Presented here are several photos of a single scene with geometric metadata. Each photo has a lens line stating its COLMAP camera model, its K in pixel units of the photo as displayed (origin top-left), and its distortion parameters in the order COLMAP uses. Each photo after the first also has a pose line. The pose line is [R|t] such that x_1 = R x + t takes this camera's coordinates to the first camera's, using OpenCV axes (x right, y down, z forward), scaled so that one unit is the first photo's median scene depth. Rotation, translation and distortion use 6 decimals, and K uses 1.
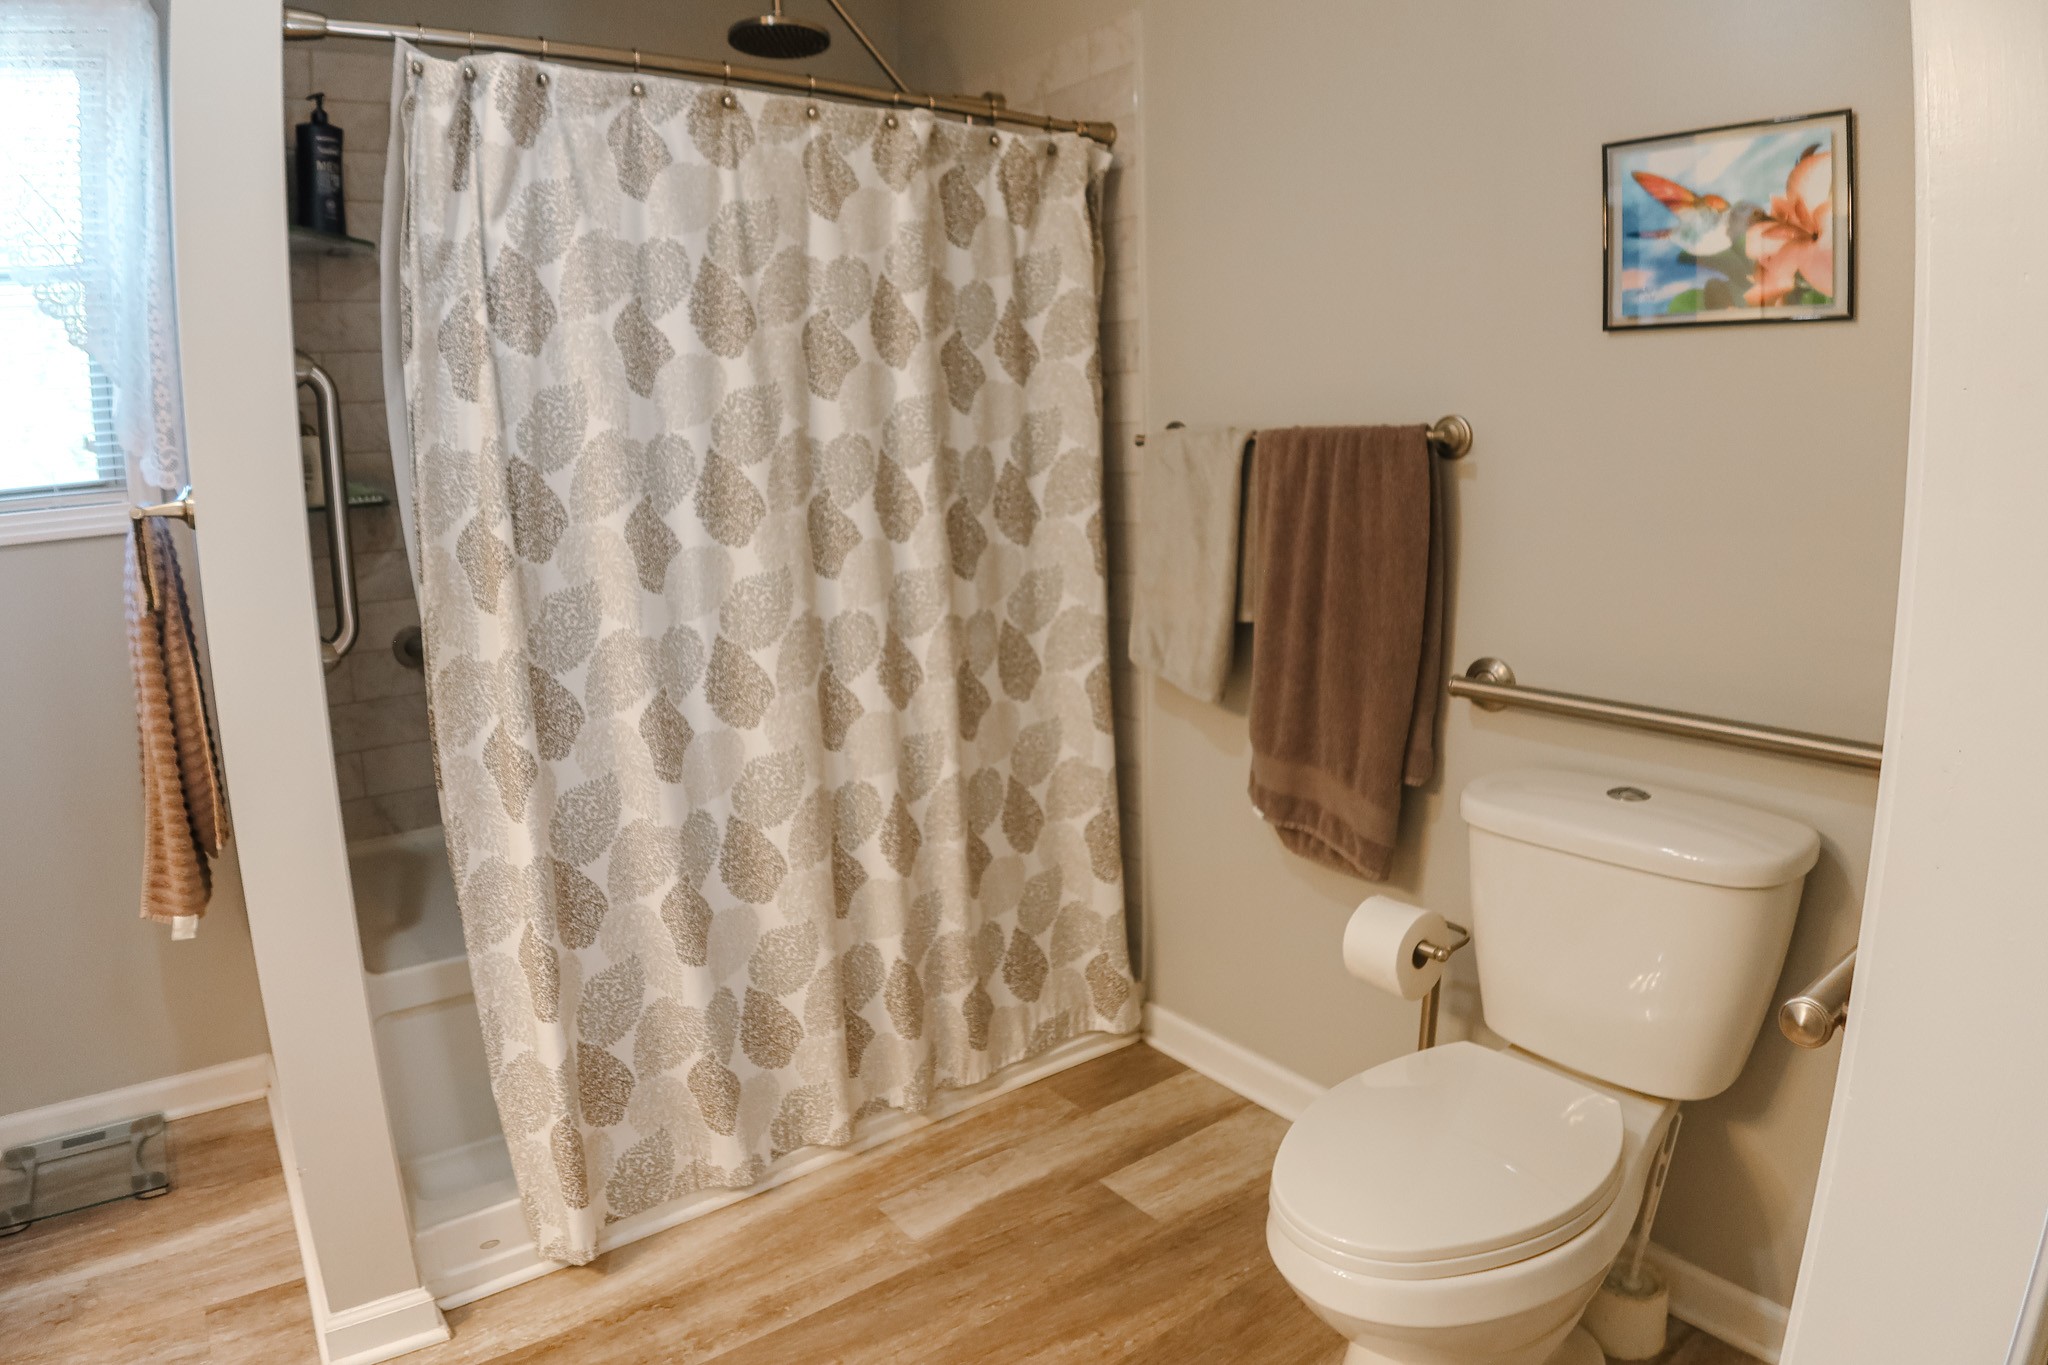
lens RADIAL K [[1204.4, 0, 1028.2], [0, 1204.4, 694.8], [0, 0, 1]] dist [-0.142258, 0.021902]
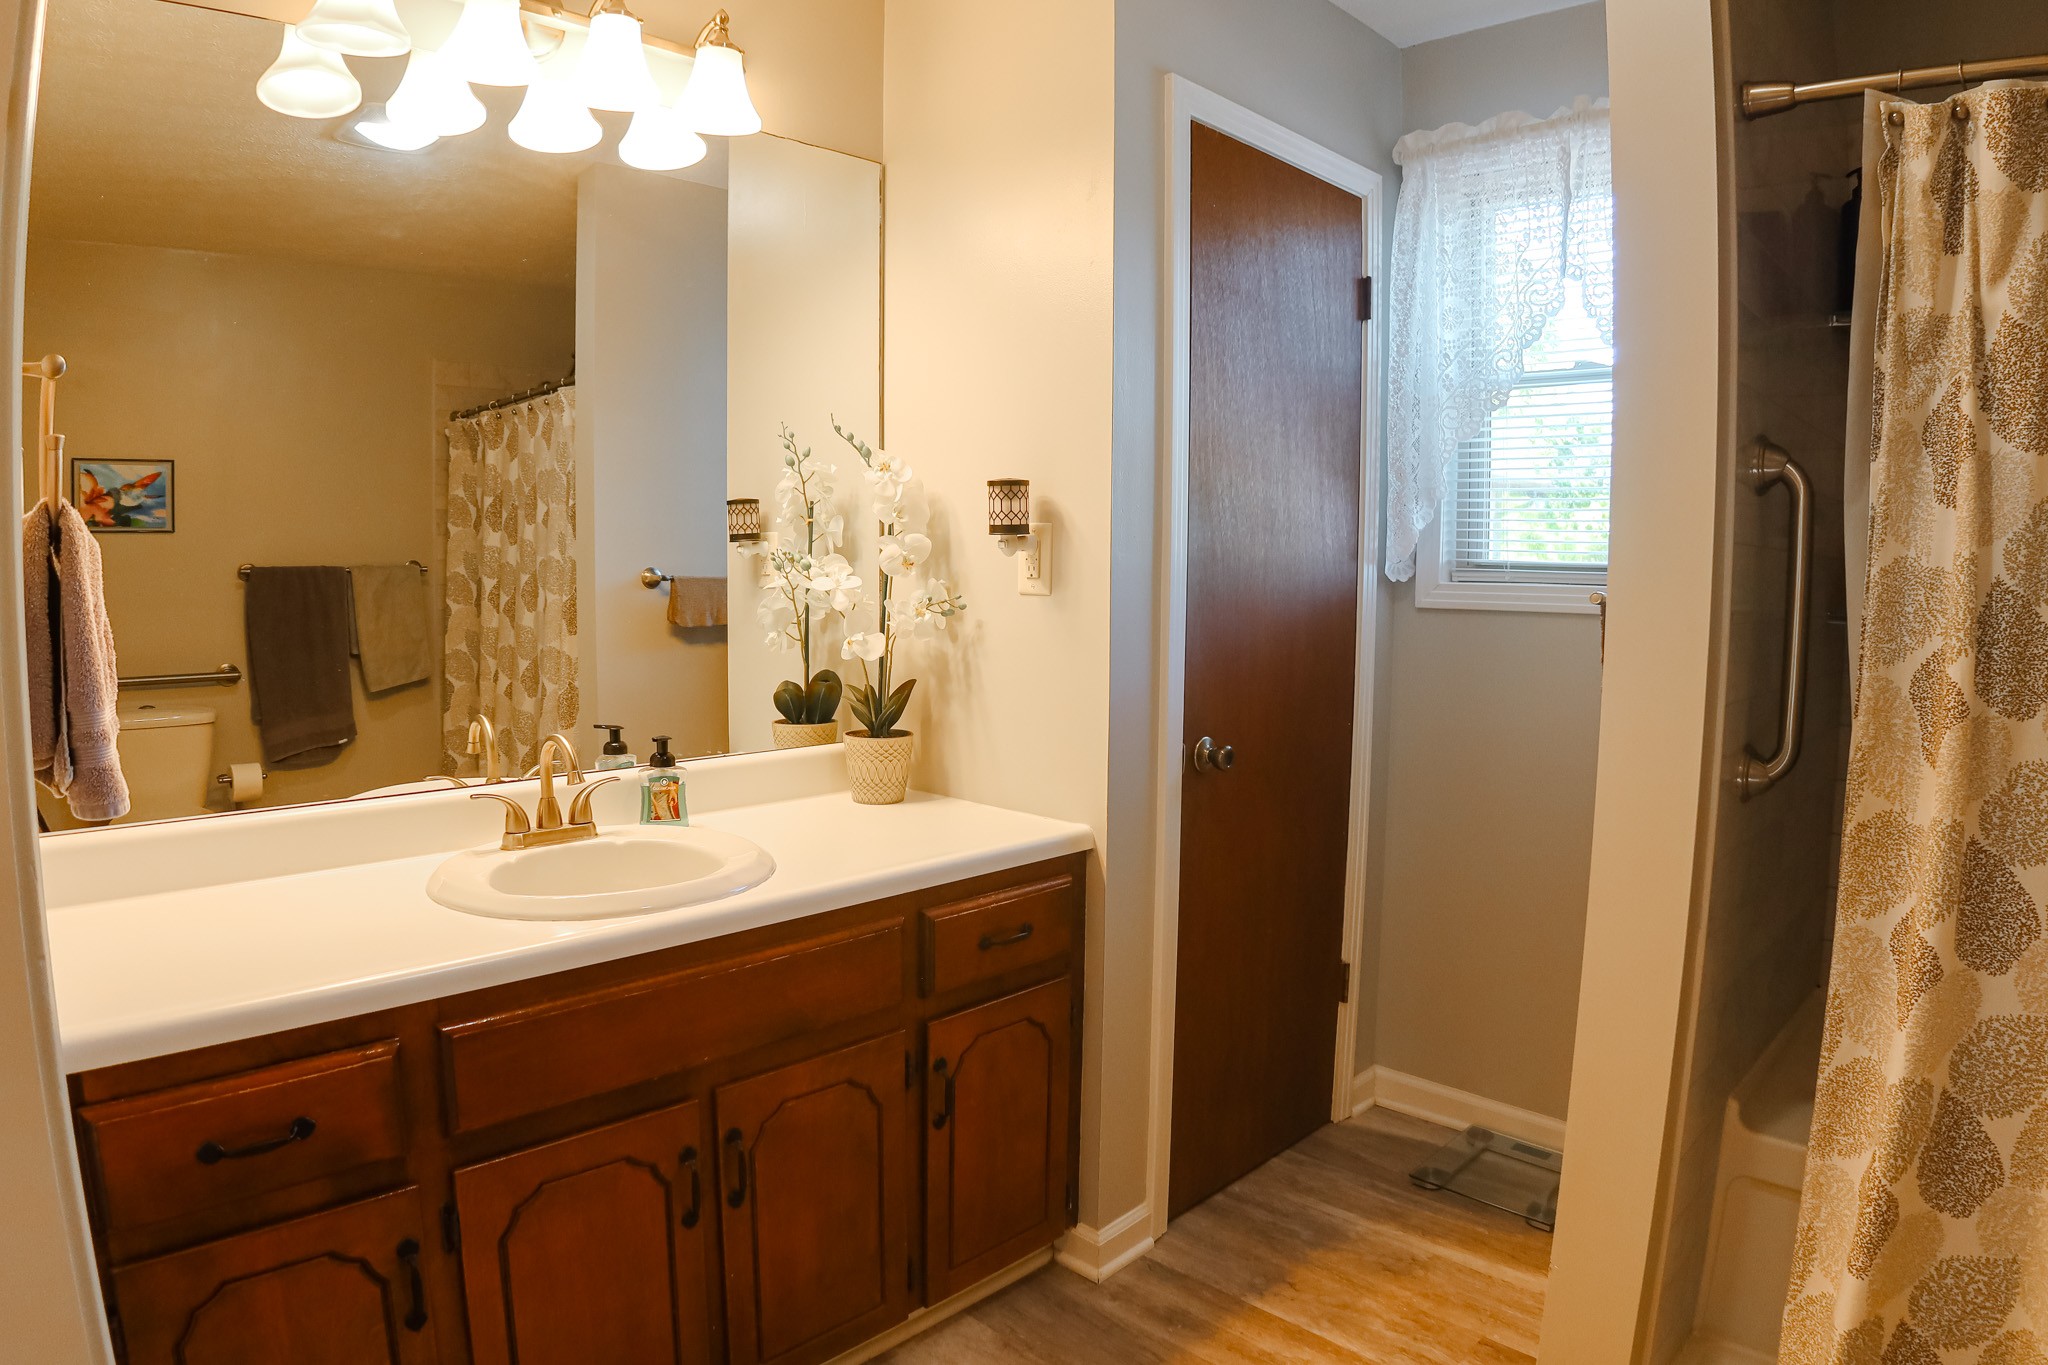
lens RADIAL K [[1224.4, 0, 1024.0], [0, 1224.4, 682.5], [0, 0, 1]] dist [-0.150045, 0.020104]
pose [[0.139922, 0.126550, -0.982042, 0.202106], [-0.217886, 0.971424, 0.094137, -0.065278], [0.965892, 0.200801, 0.163497, 0.266609]]
